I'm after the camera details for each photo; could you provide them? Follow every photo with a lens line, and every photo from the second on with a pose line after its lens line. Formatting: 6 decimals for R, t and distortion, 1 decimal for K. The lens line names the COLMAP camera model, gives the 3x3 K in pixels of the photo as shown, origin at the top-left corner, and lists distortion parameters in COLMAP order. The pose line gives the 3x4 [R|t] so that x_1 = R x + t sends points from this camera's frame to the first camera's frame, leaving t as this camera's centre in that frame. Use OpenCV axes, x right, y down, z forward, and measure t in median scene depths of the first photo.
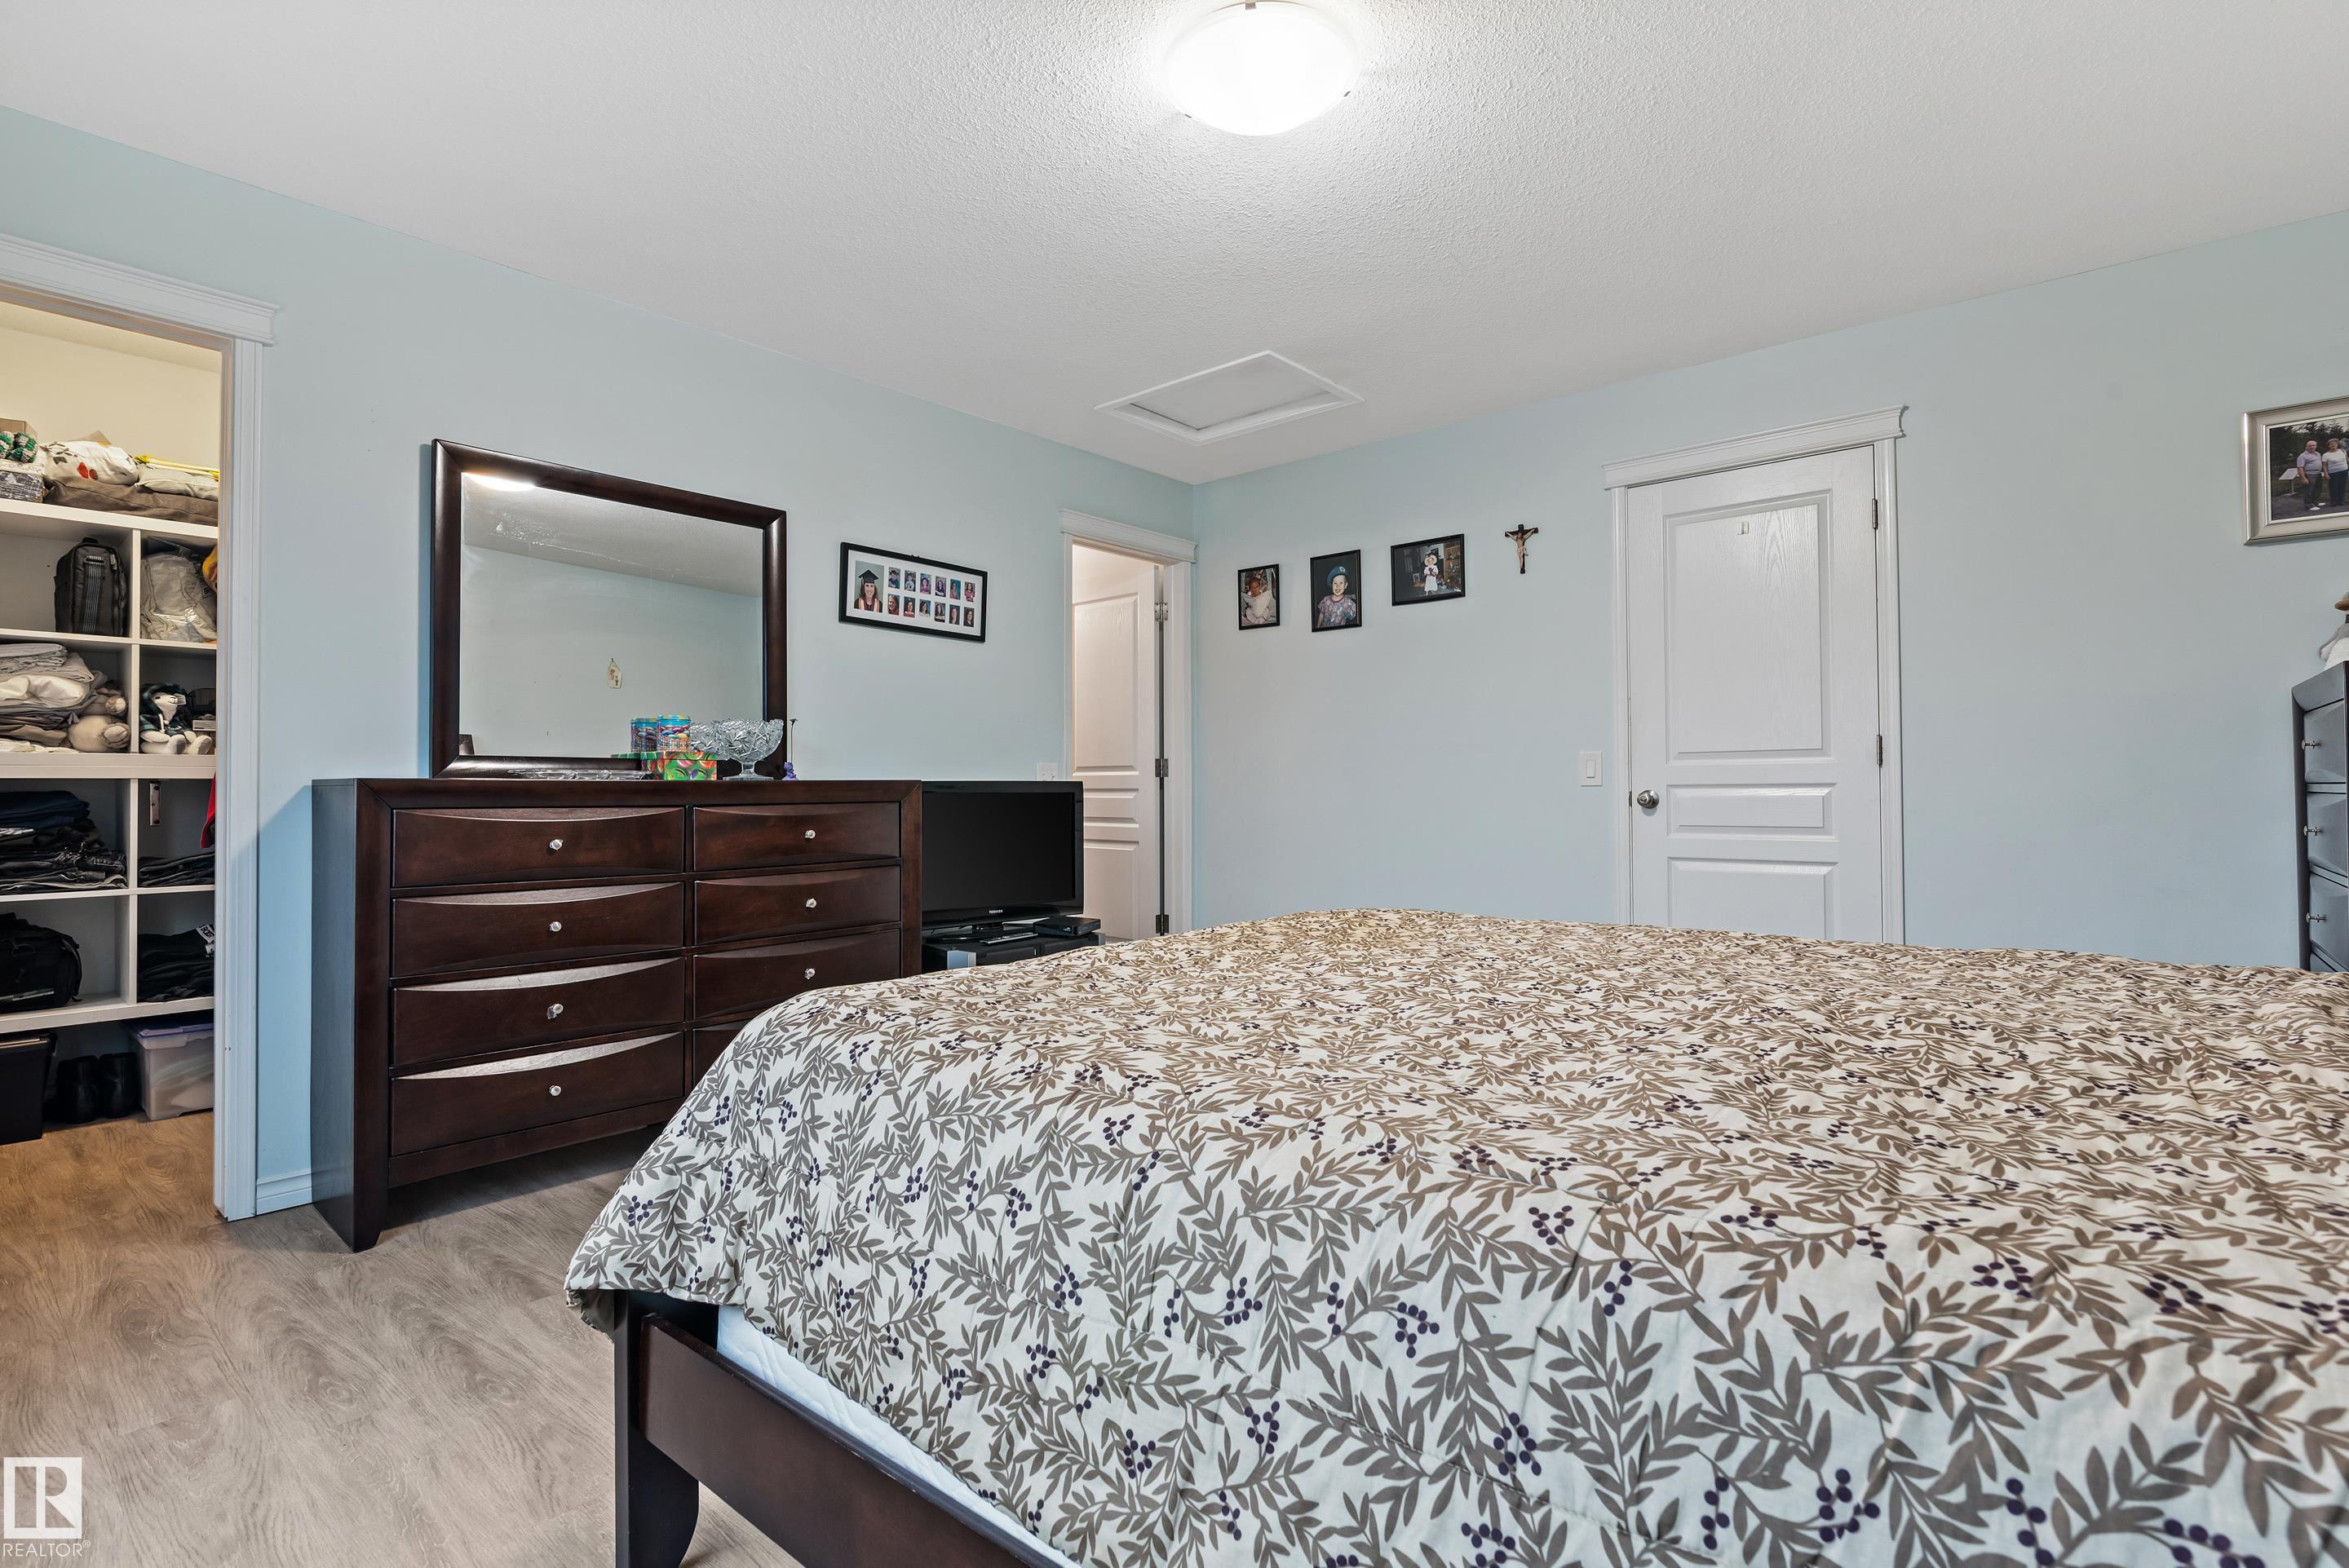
lens RADIAL K [[1091.3, 0, 1173.2], [0, 1091.3, 772.4], [0, 0, 1]] dist [-0.010514, 0.001567]
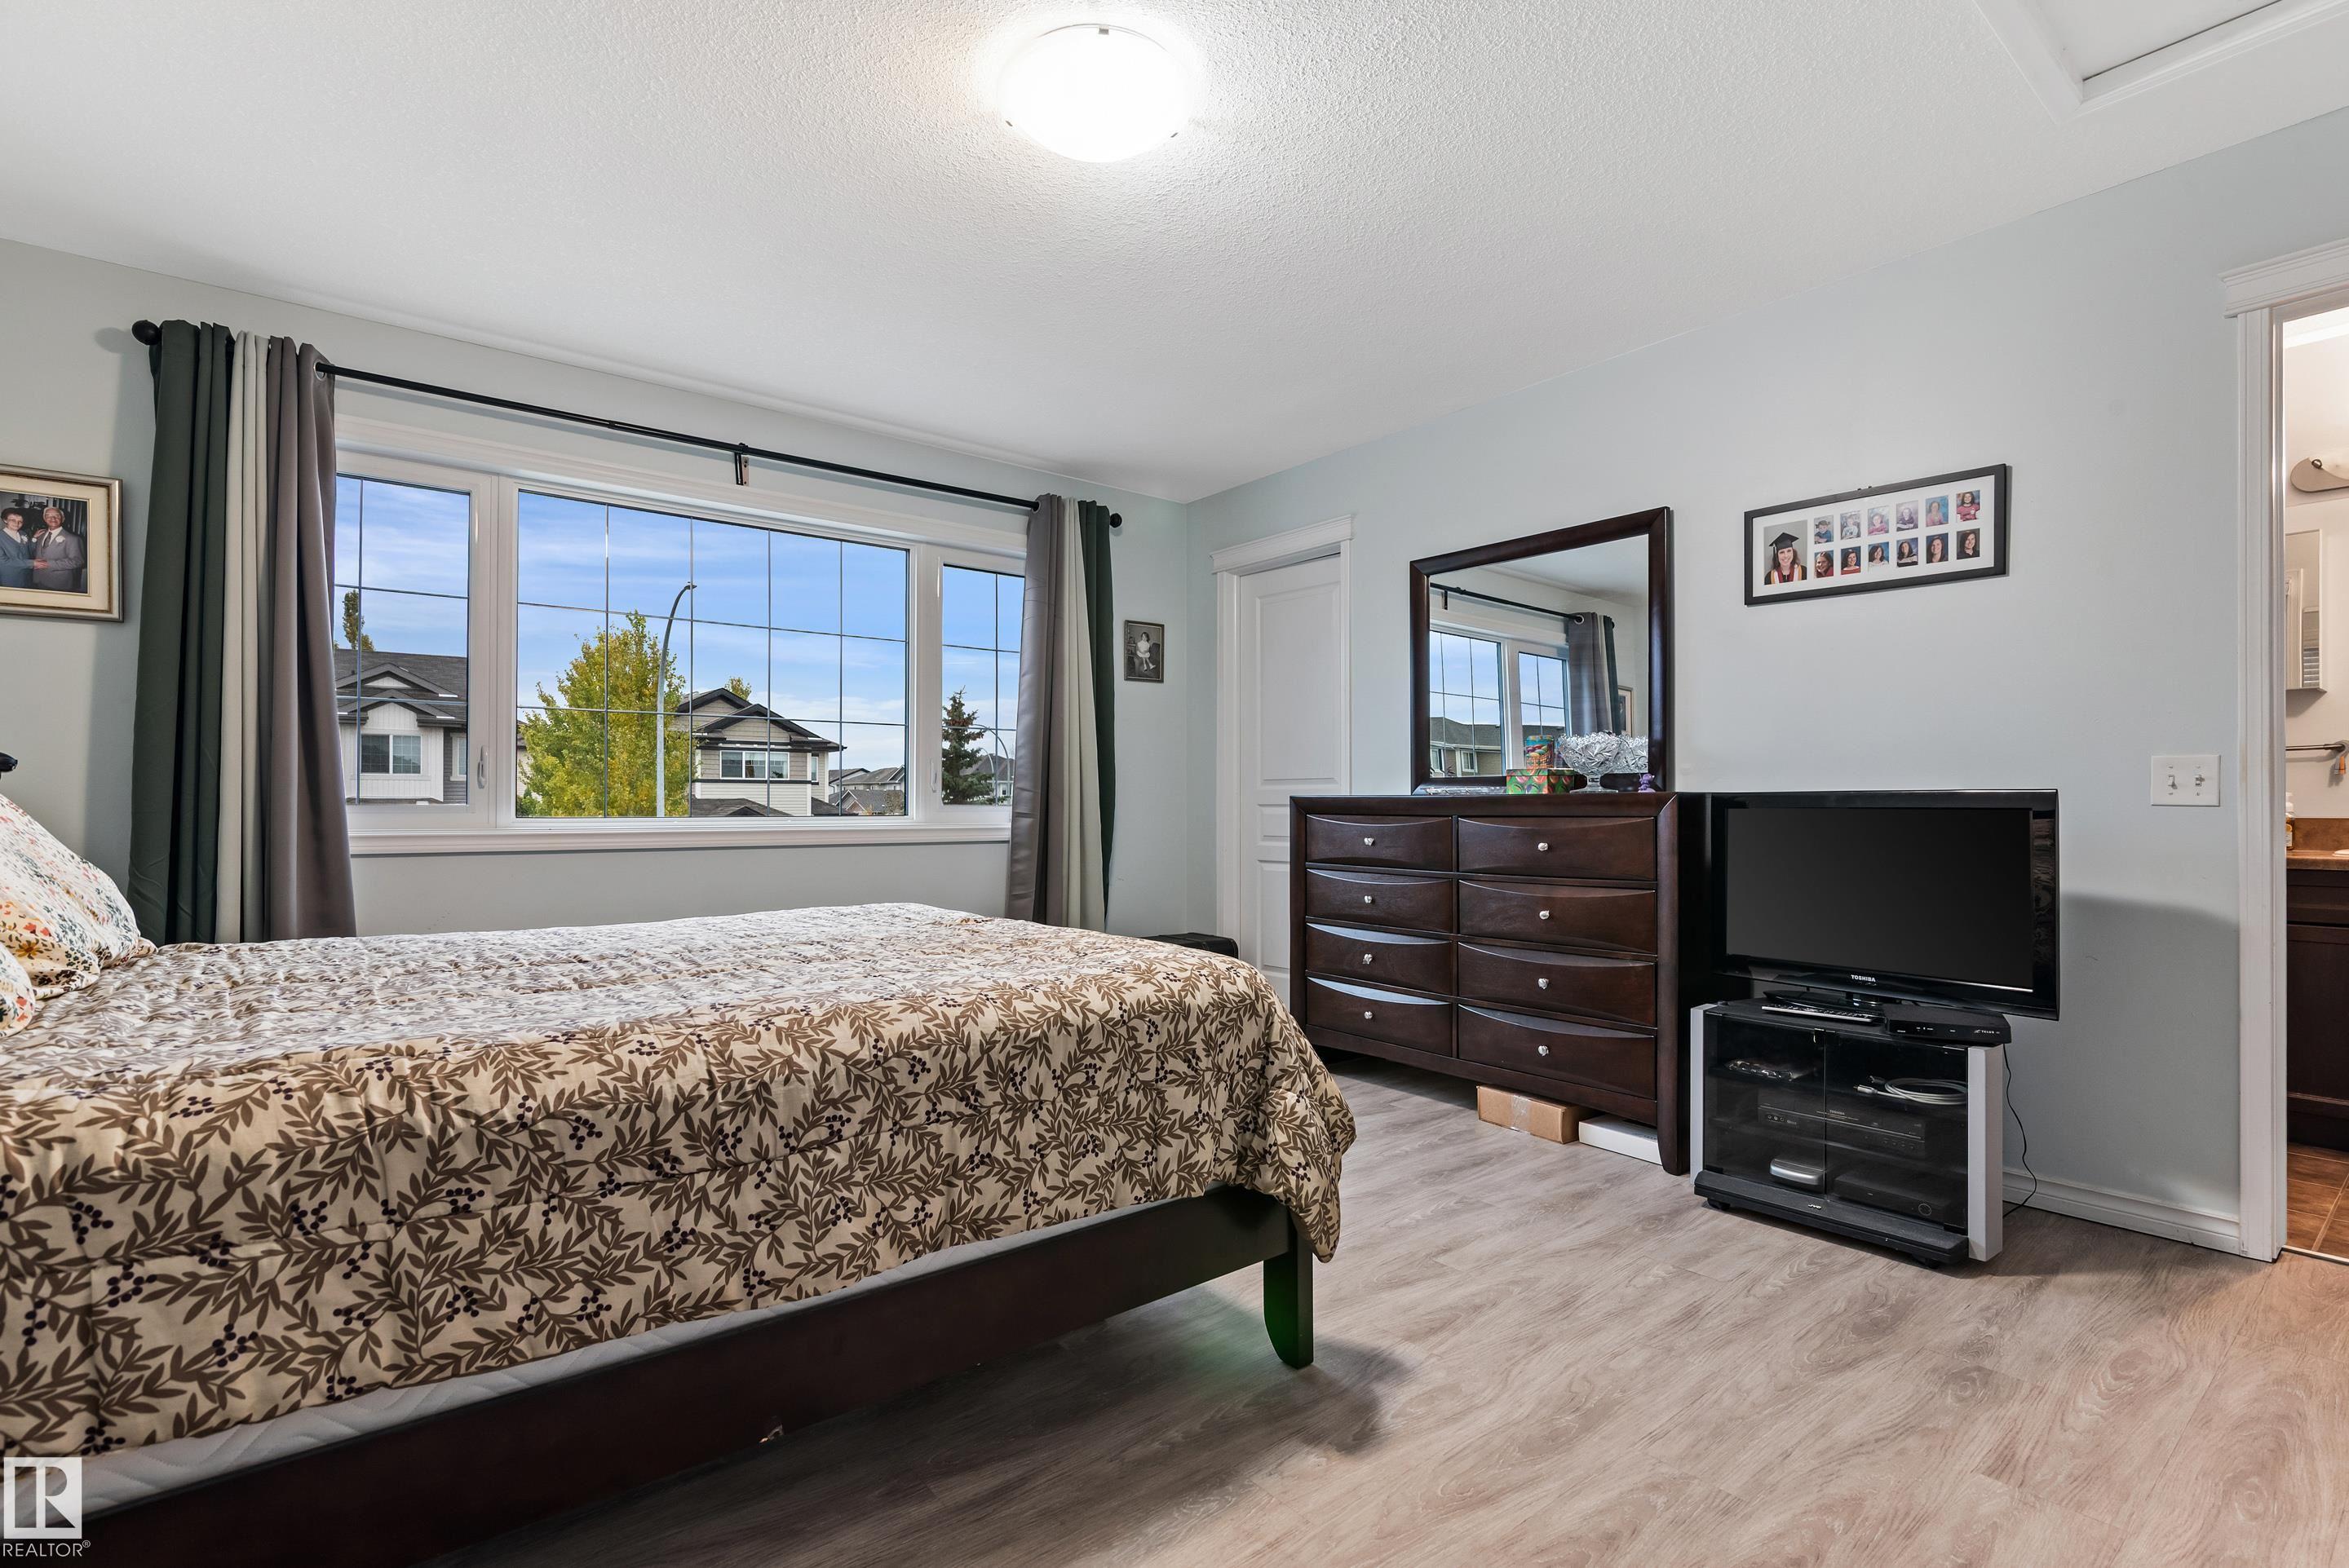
lens RADIAL K [[1129.7, 0, 1174.5], [0, 1129.7, 784.0], [0, 0, 1]] dist [0.000428, 0.000351]
pose [[-0.183654, -0.007193, -0.982965, 0.637131], [0.022881, 0.999671, -0.011590, 0.001644], [0.982725, -0.024620, -0.183429, 0.705729]]
